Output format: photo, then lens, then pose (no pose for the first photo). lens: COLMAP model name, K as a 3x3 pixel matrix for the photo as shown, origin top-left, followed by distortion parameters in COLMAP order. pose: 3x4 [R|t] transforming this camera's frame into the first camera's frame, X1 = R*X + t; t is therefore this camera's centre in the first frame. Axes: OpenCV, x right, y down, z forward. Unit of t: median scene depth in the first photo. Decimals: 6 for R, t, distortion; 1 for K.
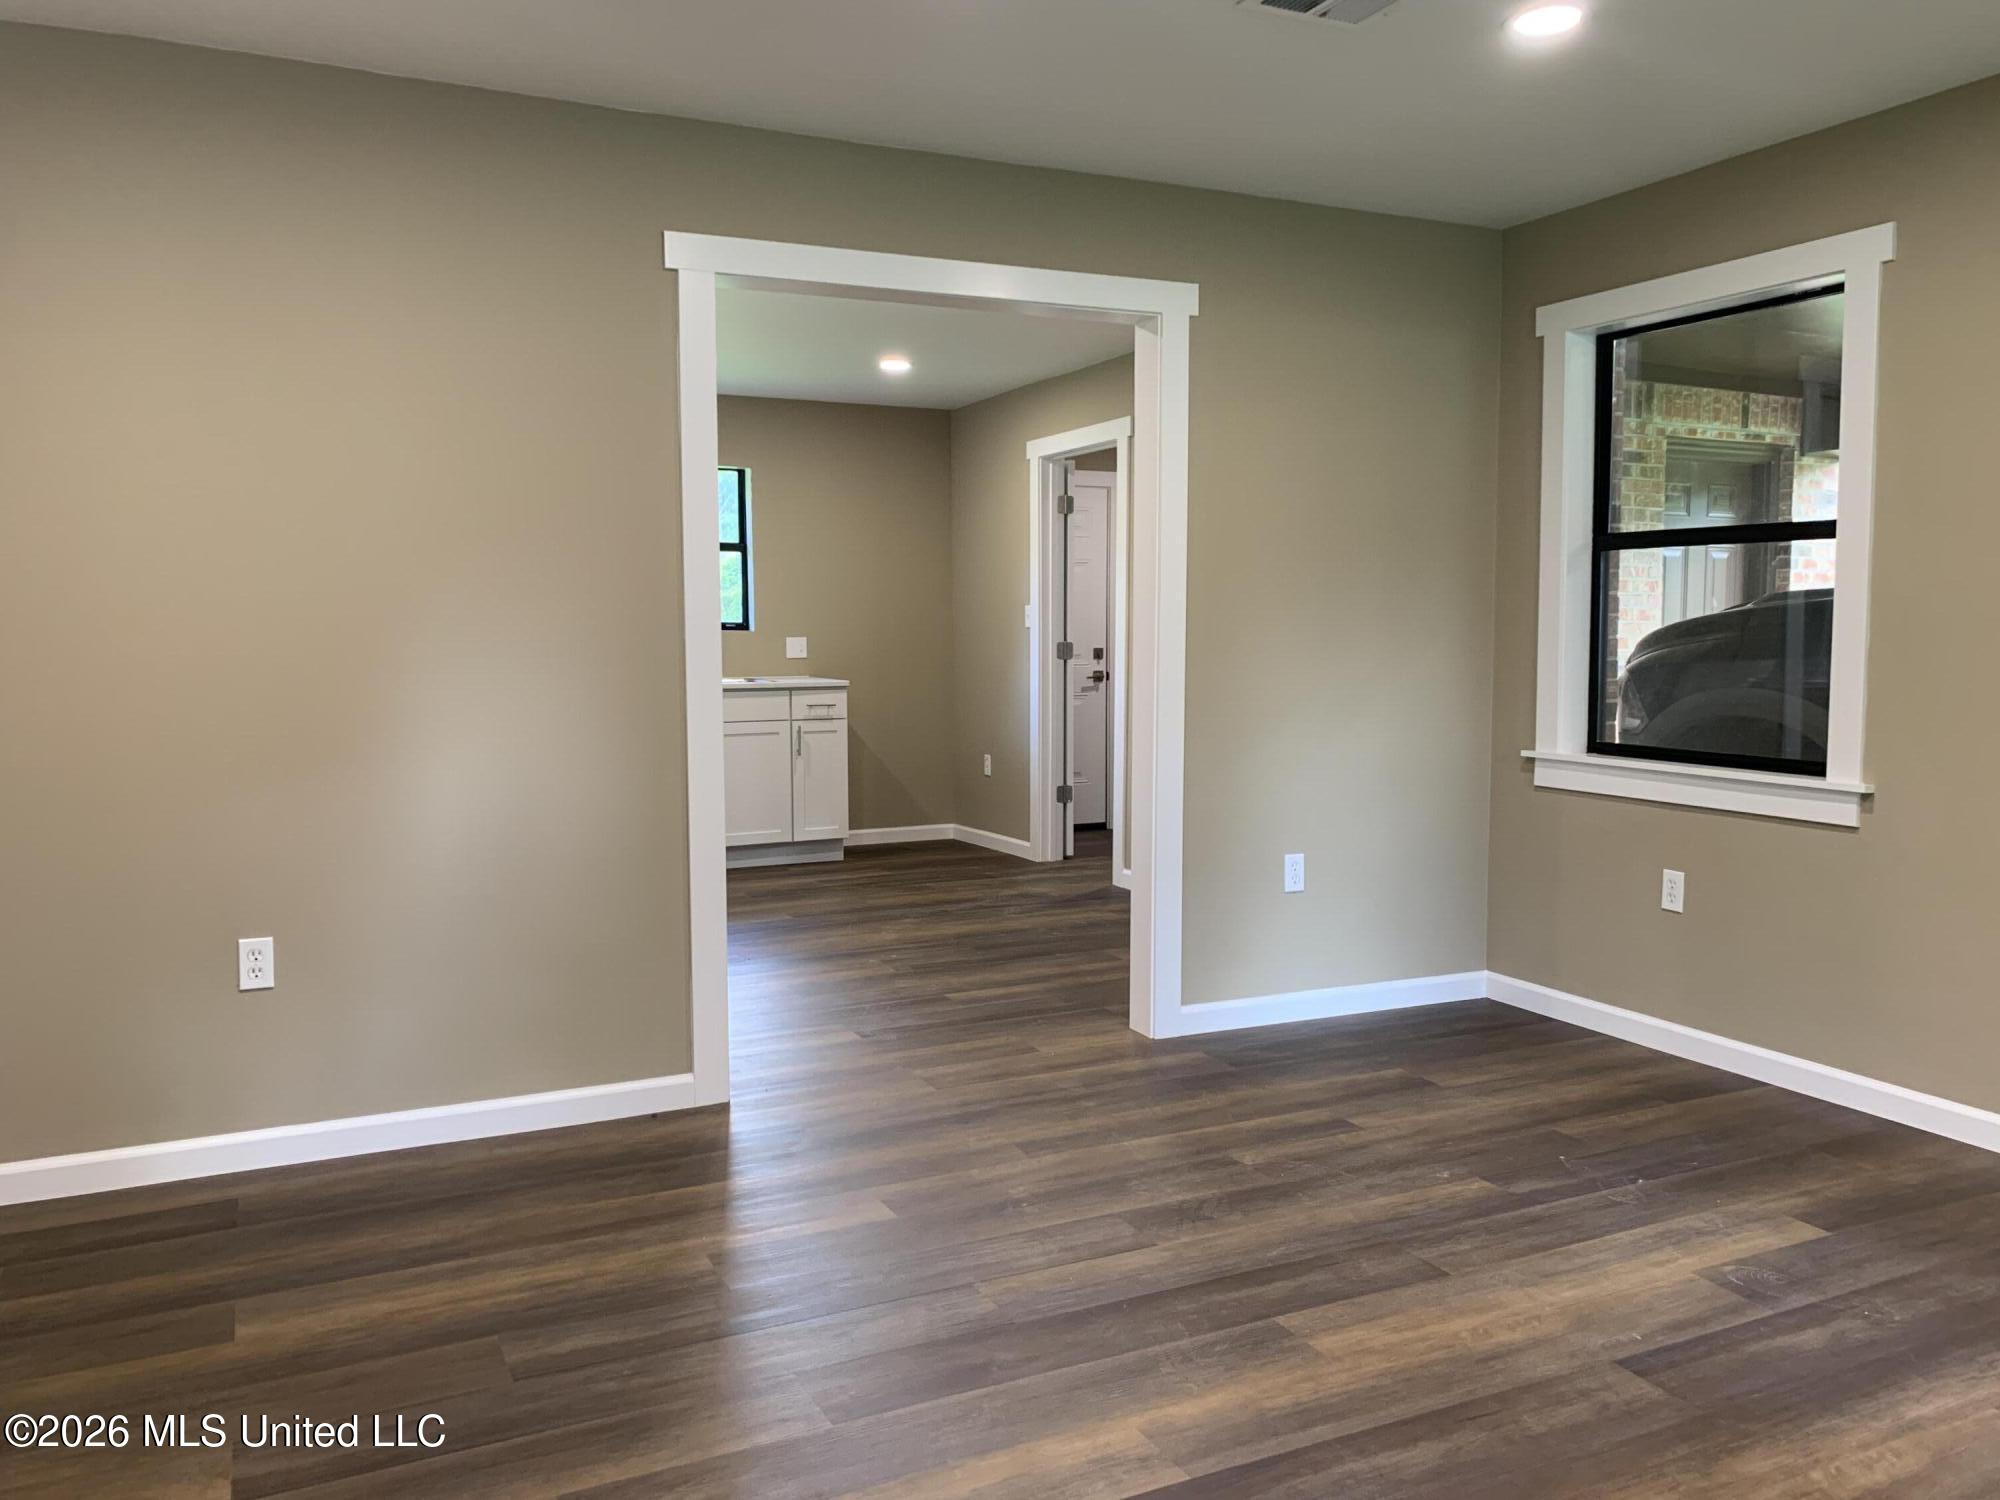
lens RADIAL K [[1517.5, 0, 1005.8], [0, 1517.5, 756.6], [0, 0, 1]] dist [0.032856, -0.033950]
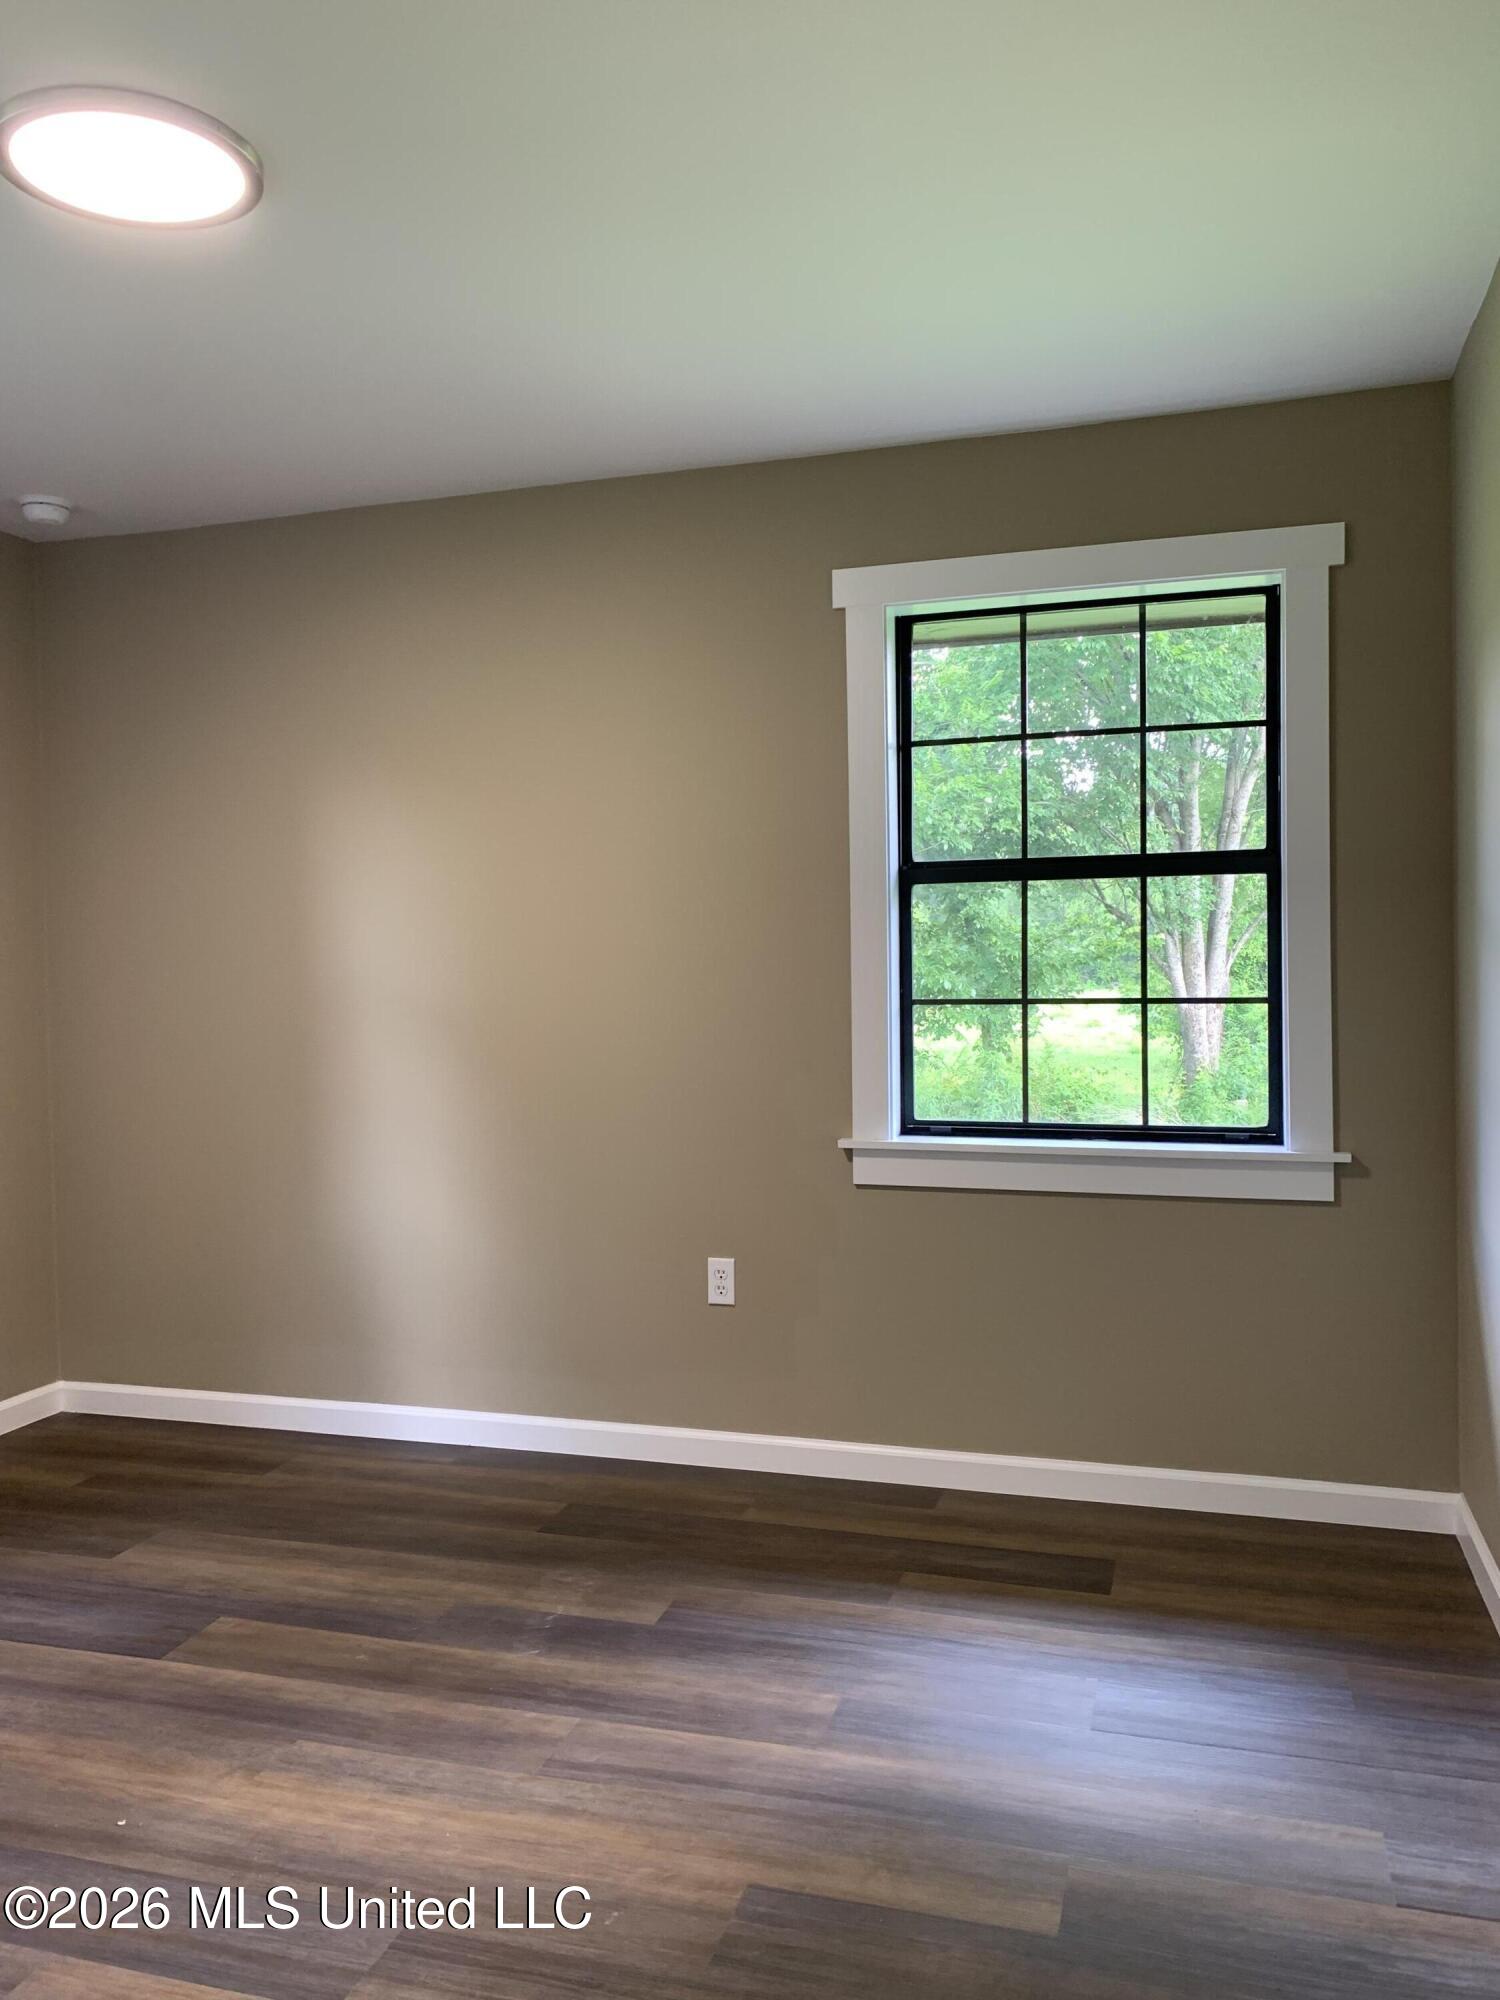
lens RADIAL K [[1517.5, 0, 750.4], [0, 1517.5, 1000.2], [0, 0, 1]] dist [0.032856, -0.033950]
pose [[0.661732, -0.013220, 0.749624, -0.259034], [0.075028, 0.995993, -0.048666, -0.040339], [-0.745977, 0.088447, 0.660073, 0.528464]]
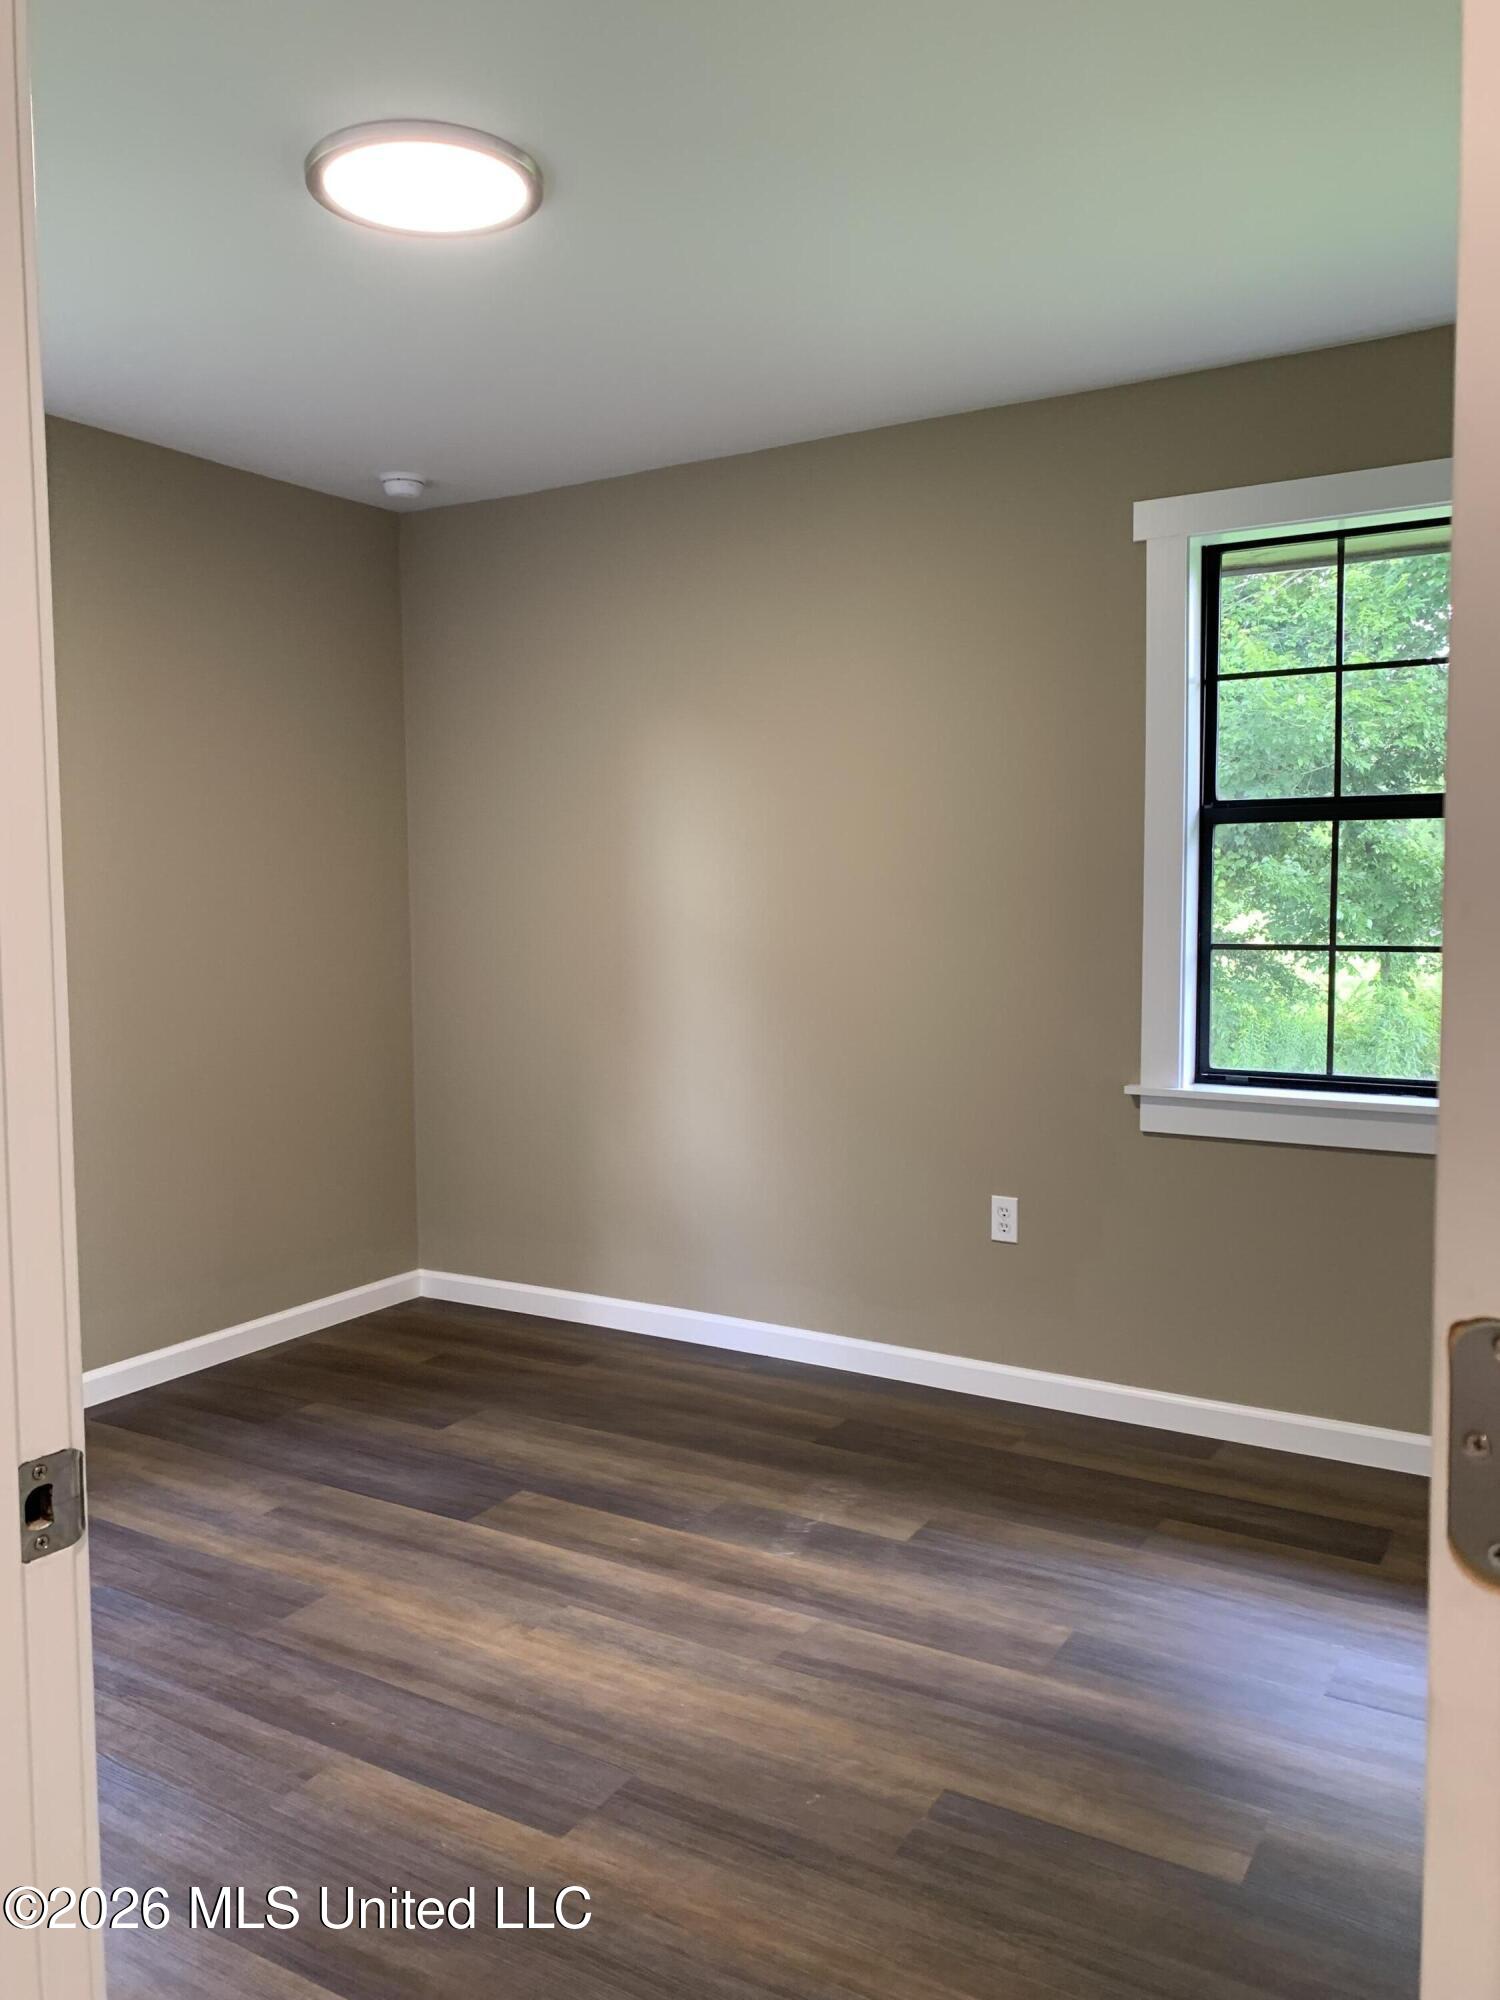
lens RADIAL K [[1517.5, 0, 740.7], [0, 1517.5, 988.7], [0, 0, 1]] dist [0.032856, -0.033950]
pose [[0.826764, -0.027355, 0.561883, -0.241310], [0.047968, 0.998607, -0.021963, -0.044392], [-0.560500, 0.045111, 0.826925, 0.484903]]
